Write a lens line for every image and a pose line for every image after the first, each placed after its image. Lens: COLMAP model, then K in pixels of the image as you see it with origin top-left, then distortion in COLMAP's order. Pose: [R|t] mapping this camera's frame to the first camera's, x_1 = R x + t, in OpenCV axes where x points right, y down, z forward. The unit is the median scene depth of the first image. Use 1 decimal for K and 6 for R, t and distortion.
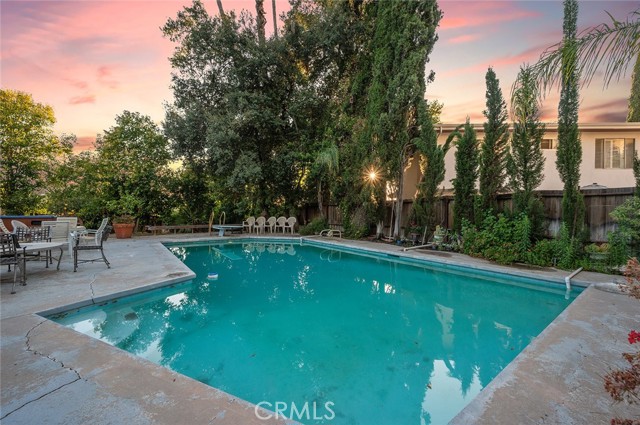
lens RADIAL K [[256.2, 0, 319.5], [0, 256.2, 208.4], [0, 0, 1]] dist [0.000258, 0.000170]
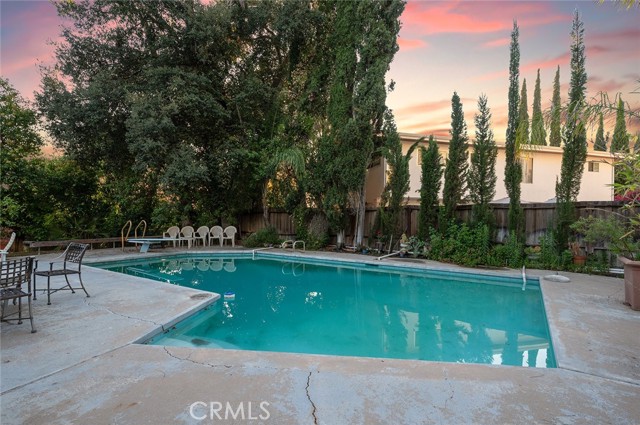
lens RADIAL K [[309.1, 0, 320.3], [0, 309.1, 216.7], [0, 0, 1]] dist [0.002222, 0.000190]
pose [[0.946781, -0.000571, 0.321877, -0.203822], [-0.003056, 0.999937, 0.010764, -0.012153], [-0.321863, -0.011174, 0.946720, -0.056943]]
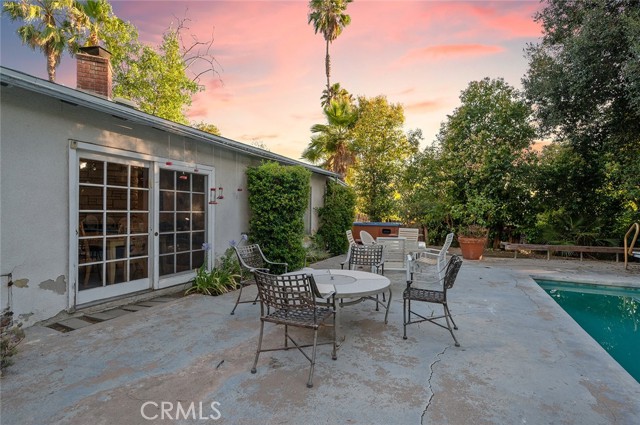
lens RADIAL K [[330.7, 0, 320.0], [0, 330.7, 212.5], [0, 0, 1]] dist [0.003412, 0.000639]
pose [[0.481576, -0.003383, -0.876398, -0.180865], [0.002740, 0.999993, -0.002355, -0.007240], [0.876400, -0.001267, 0.481582, 0.214990]]
